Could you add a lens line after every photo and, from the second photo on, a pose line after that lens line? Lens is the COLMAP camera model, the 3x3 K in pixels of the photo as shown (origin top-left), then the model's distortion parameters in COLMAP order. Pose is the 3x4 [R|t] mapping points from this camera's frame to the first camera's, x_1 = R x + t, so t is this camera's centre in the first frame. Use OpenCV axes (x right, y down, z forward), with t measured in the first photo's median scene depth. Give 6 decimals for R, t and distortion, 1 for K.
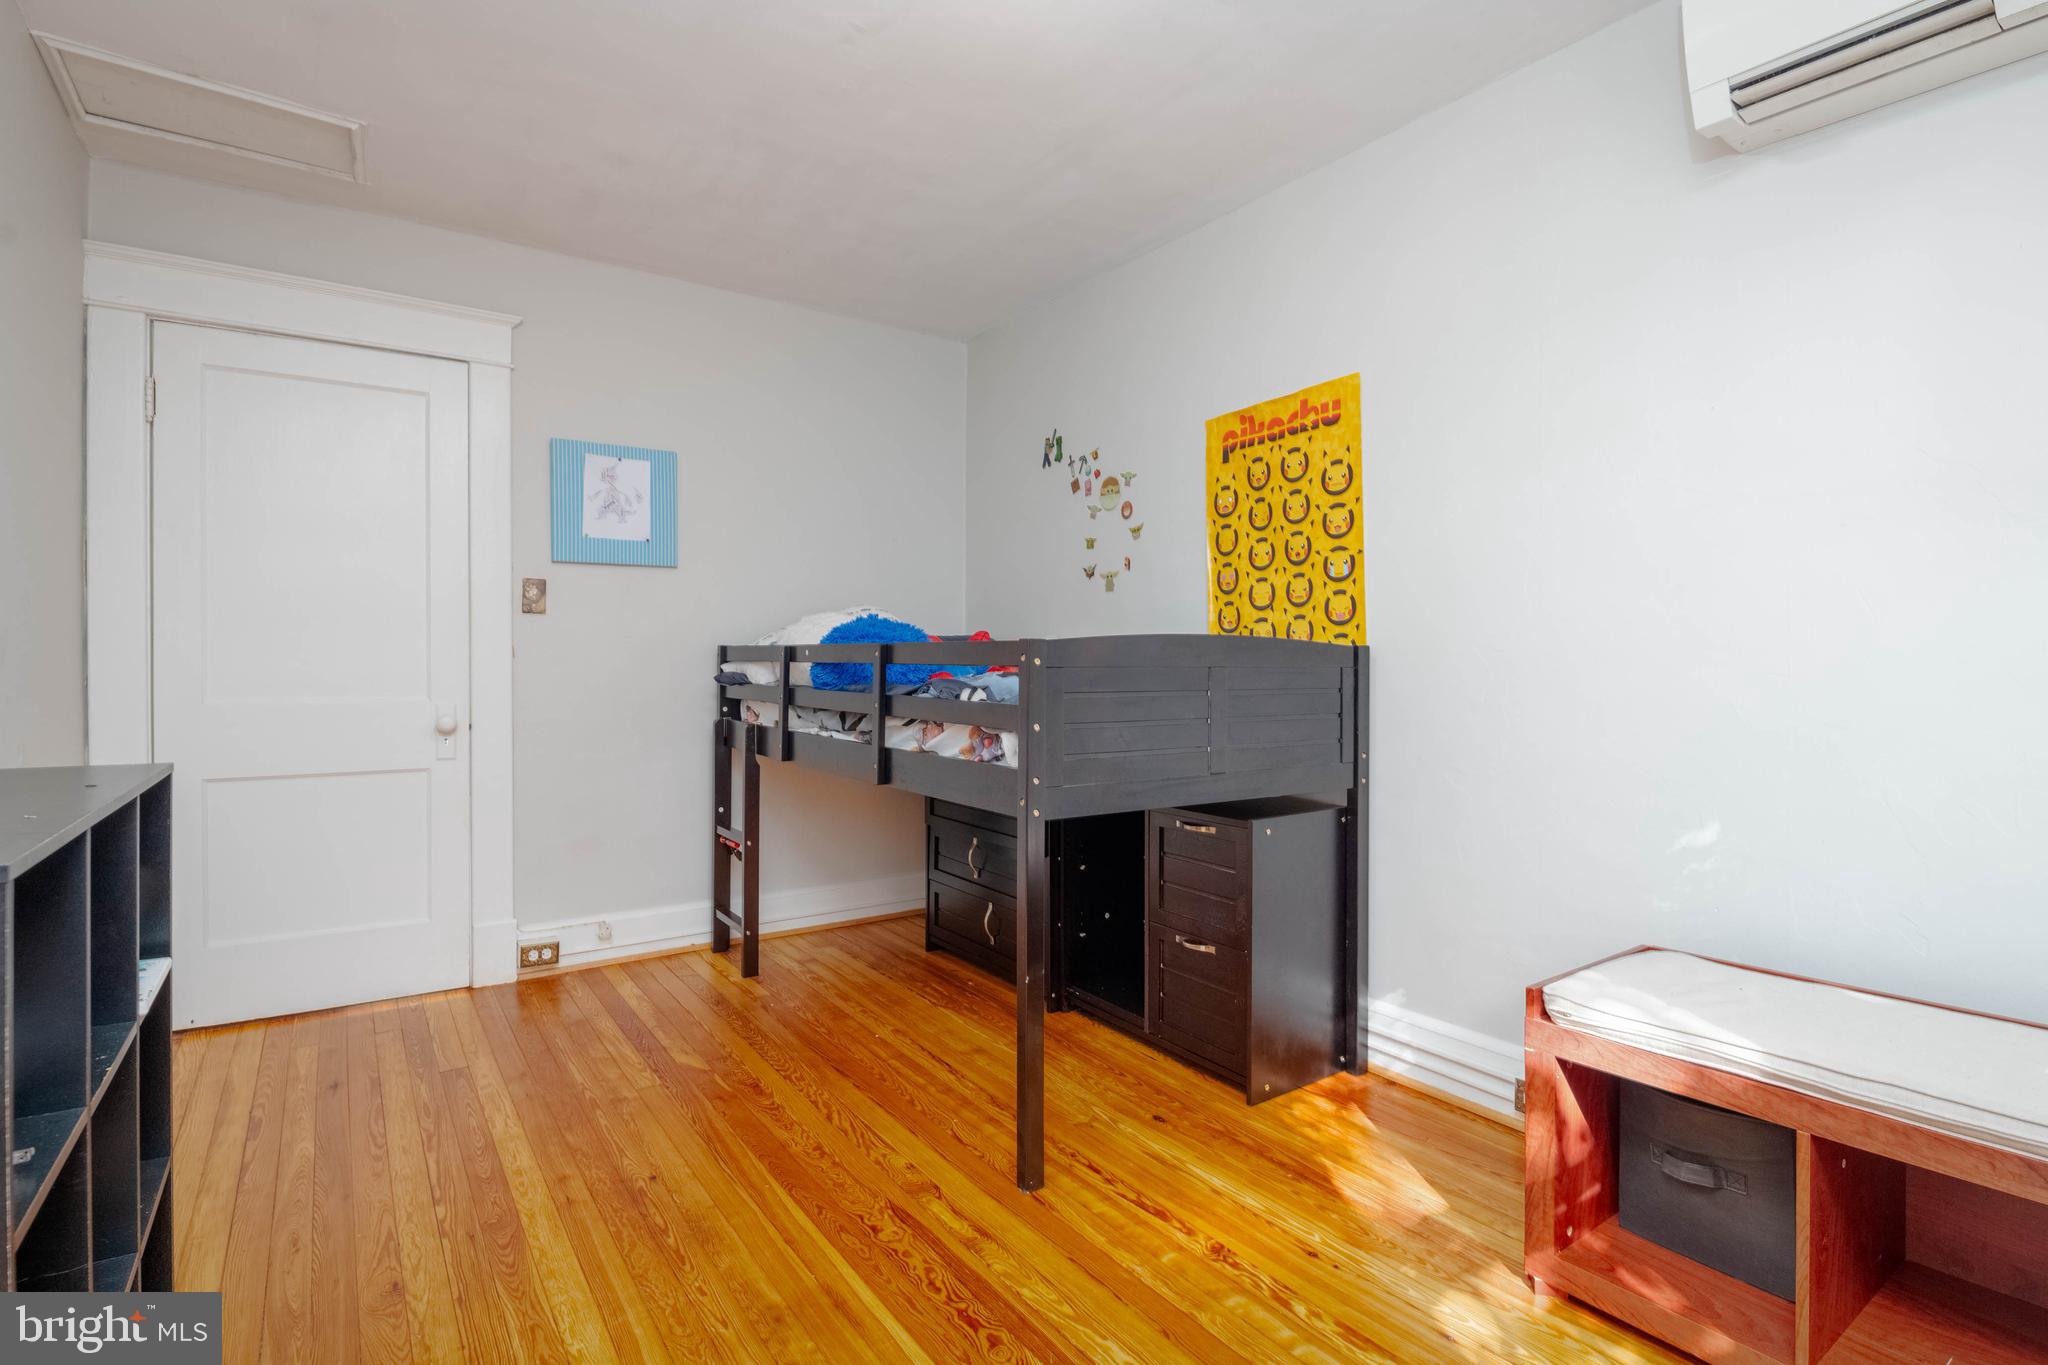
lens RADIAL K [[982.5, 0, 1029.8], [0, 982.5, 672.1], [0, 0, 1]] dist [0.002541, -0.009481]
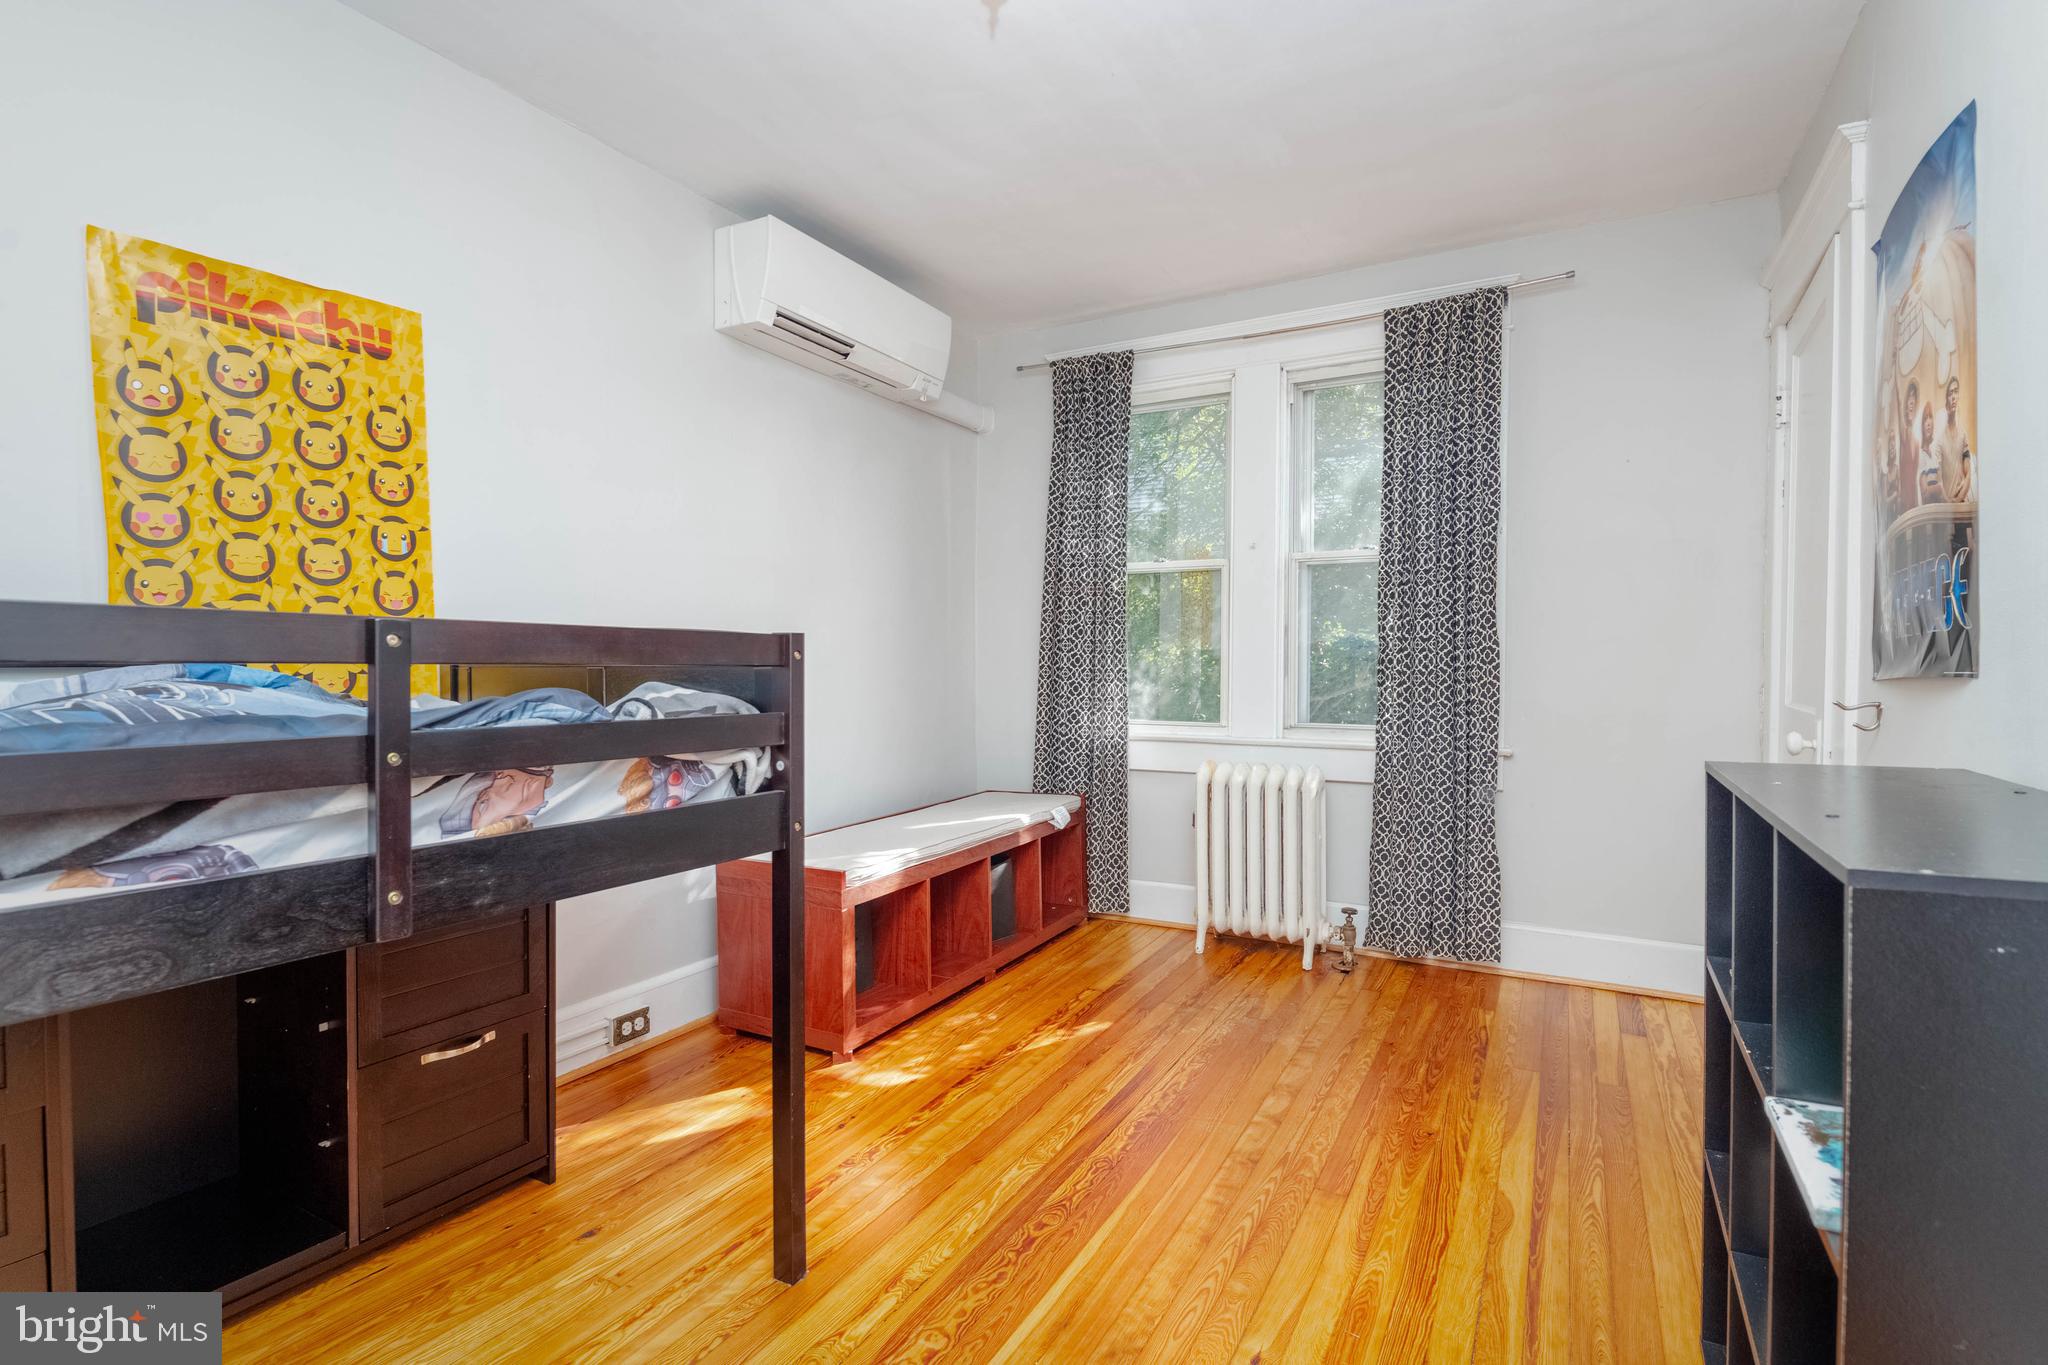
lens RADIAL K [[1012.7, 0, 1024.0], [0, 1012.7, 682.5], [0, 0, 1]] dist [0.002973, 0.000022]
pose [[-0.440391, -0.021555, 0.897547, -0.643995], [0.007260, 0.999594, 0.027568, -0.011173], [-0.897777, 0.018657, -0.440056, 0.886186]]
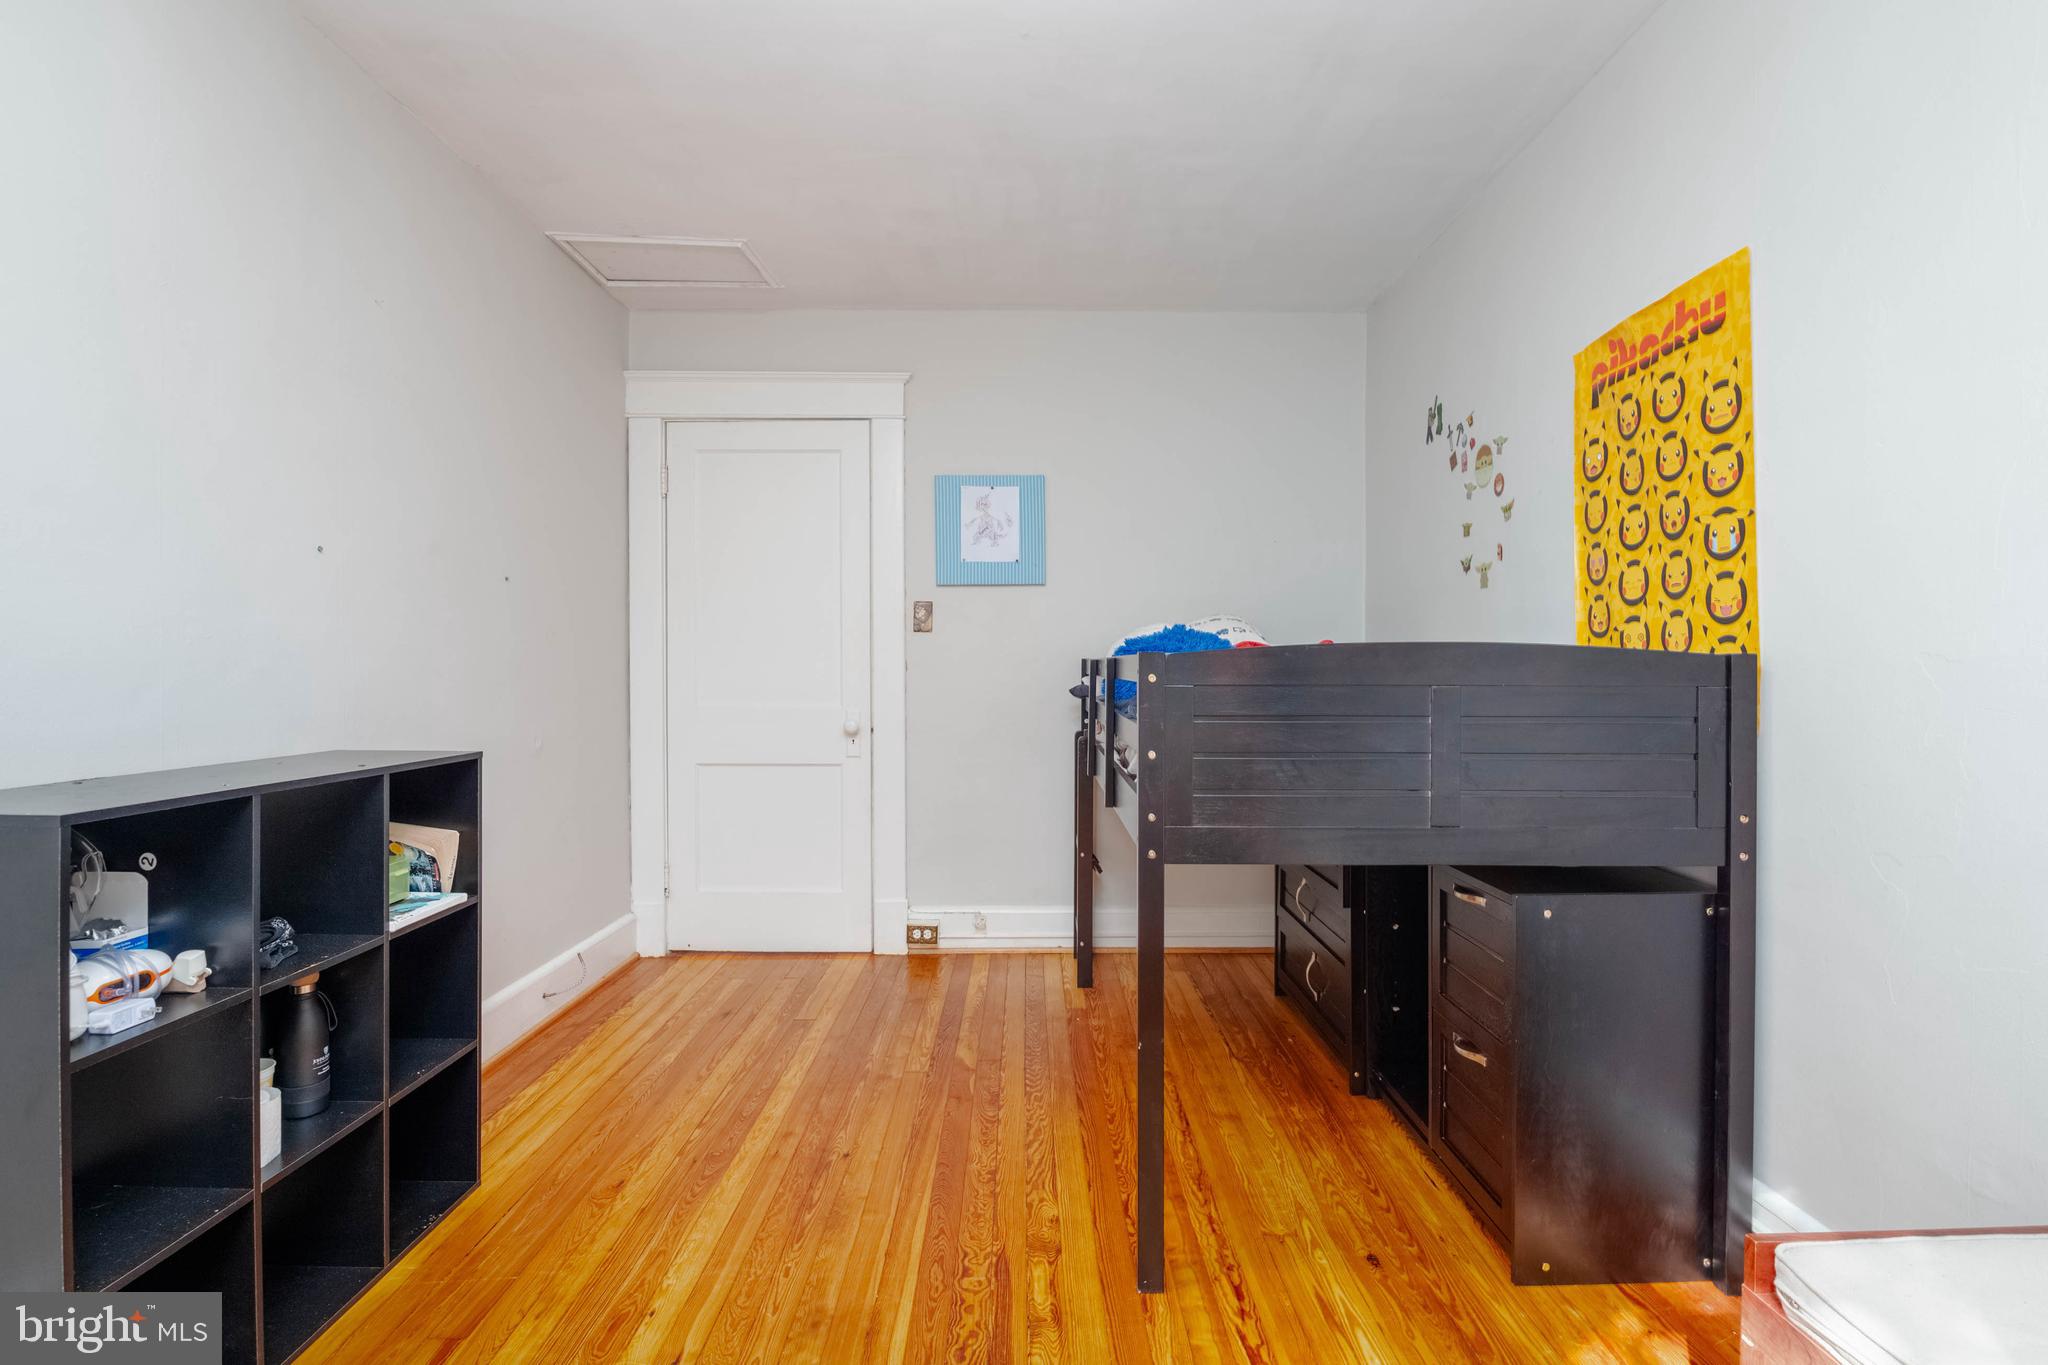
lens RADIAL K [[983.1, 0, 1032.9], [0, 983.1, 676.7], [0, 0, 1]] dist [-0.000253, -0.010495]
pose [[0.825217, 0.002912, -0.564808, 0.297210], [-0.006220, 0.999973, -0.003932, -0.005461], [0.564781, 0.006757, 0.825213, 0.168532]]
